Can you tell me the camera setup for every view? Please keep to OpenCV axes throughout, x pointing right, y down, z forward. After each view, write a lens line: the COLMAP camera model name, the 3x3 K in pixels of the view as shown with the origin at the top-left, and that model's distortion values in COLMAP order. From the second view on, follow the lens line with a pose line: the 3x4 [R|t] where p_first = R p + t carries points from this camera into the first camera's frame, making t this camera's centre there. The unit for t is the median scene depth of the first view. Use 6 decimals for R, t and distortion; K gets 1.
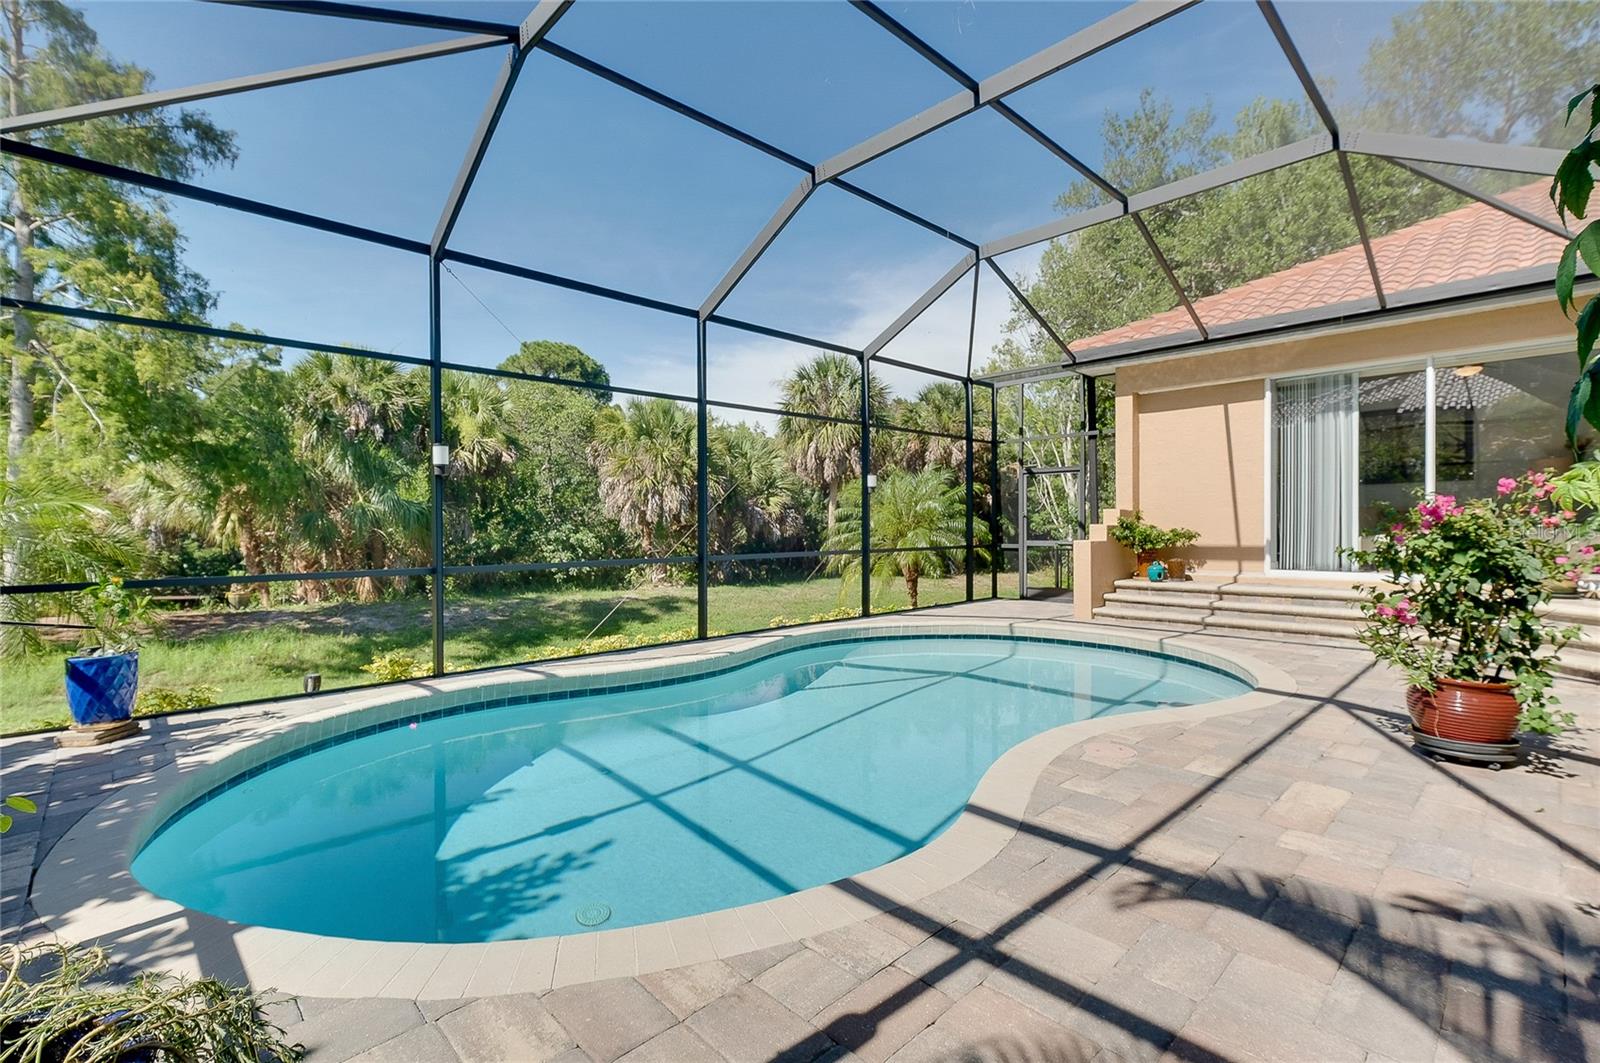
lens RADIAL K [[716.4, 0, 798.7], [0, 716.4, 543.4], [0, 0, 1]] dist [0.000393, -0.000469]
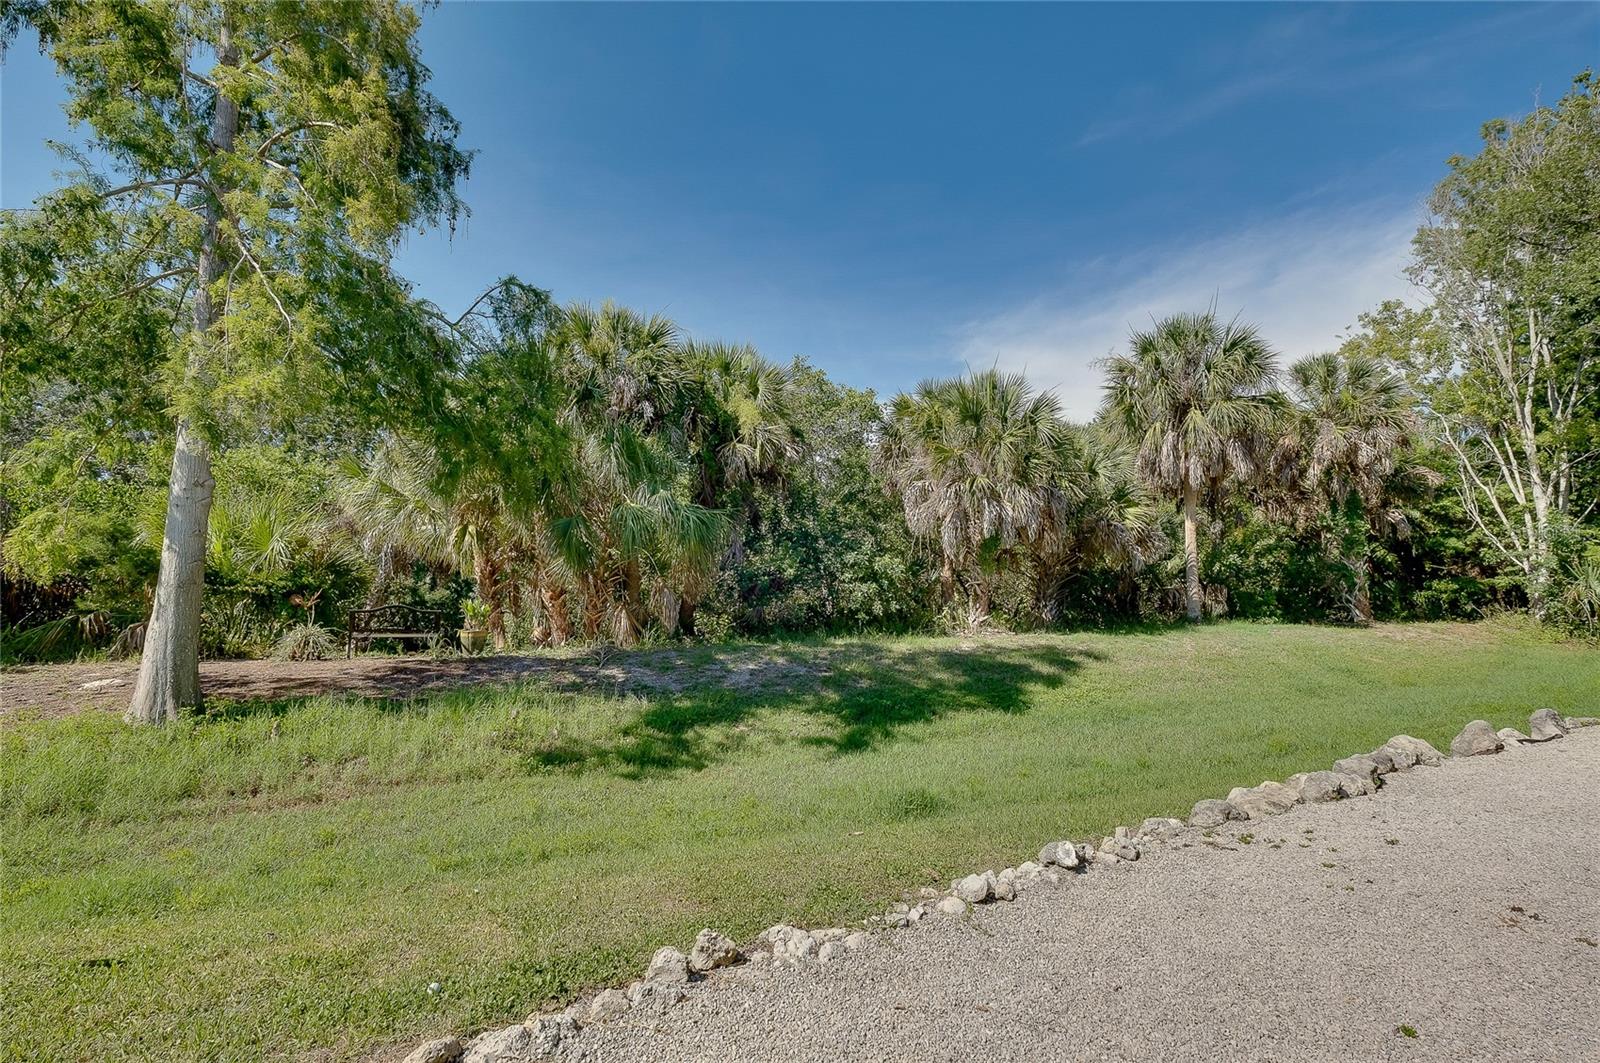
lens RADIAL K [[723.6, 0, 791.9], [0, 723.6, 529.9], [0, 0, 1]] dist [0.001890, -0.000038]
pose [[0.972156, -0.022113, -0.233287, -0.269034], [0.000116, 0.995583, -0.093886, 0.032871], [0.234333, 0.091244, 0.967865, 0.326771]]
